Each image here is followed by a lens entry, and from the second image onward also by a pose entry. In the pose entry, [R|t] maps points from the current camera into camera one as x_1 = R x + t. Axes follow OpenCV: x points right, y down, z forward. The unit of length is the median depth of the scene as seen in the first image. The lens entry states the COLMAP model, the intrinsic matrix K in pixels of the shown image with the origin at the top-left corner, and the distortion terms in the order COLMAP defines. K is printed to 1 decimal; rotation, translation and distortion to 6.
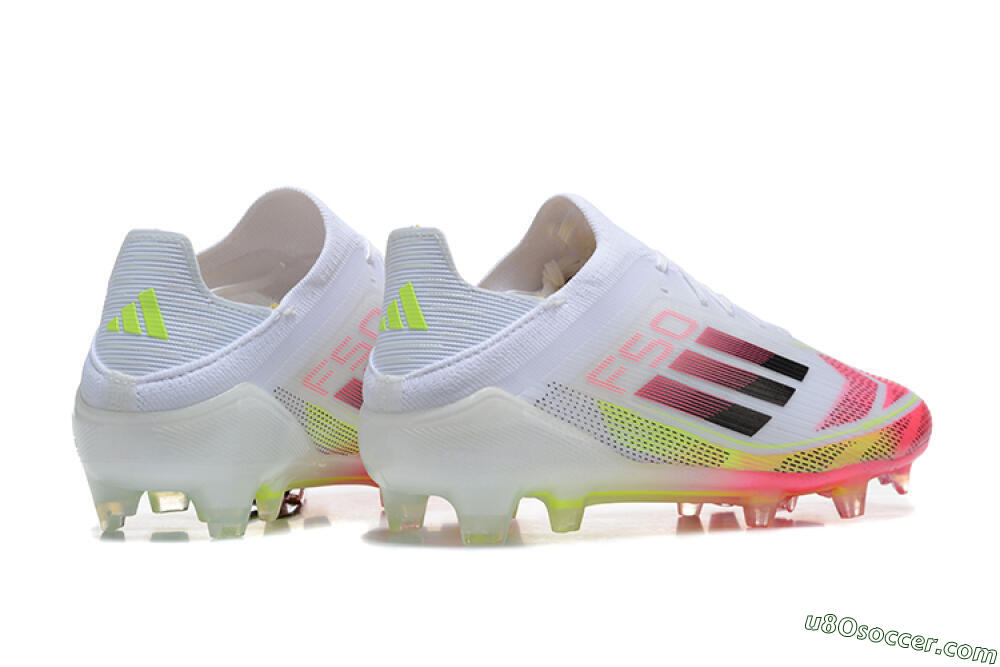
lens RADIAL K [[2556.2, 0, 500.0], [0, 2556.2, 333.5], [0, 0, 1]] dist [0.230000, 0.441910]
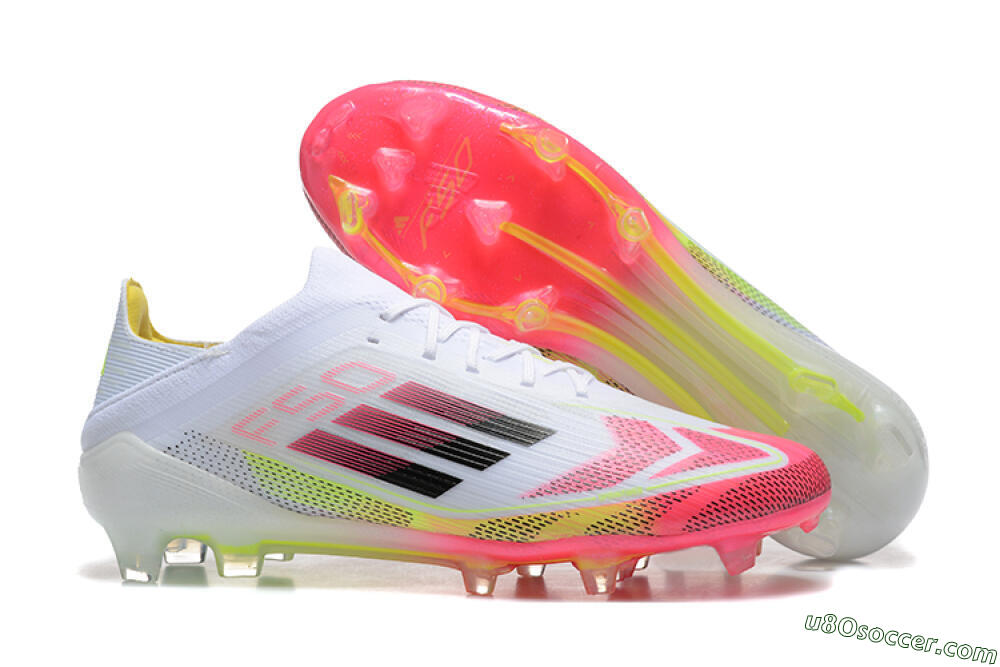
lens RADIAL K [[2556.2, 0, 500.0], [0, 2556.2, 333.5], [0, 0, 1]] dist [0.230000, 0.441910]
pose [[0.662197, 0.039472, -0.748289, 0.827549], [-0.016527, 0.999138, 0.038078, -0.058187], [0.749147, -0.012848, 0.662279, 0.384674]]
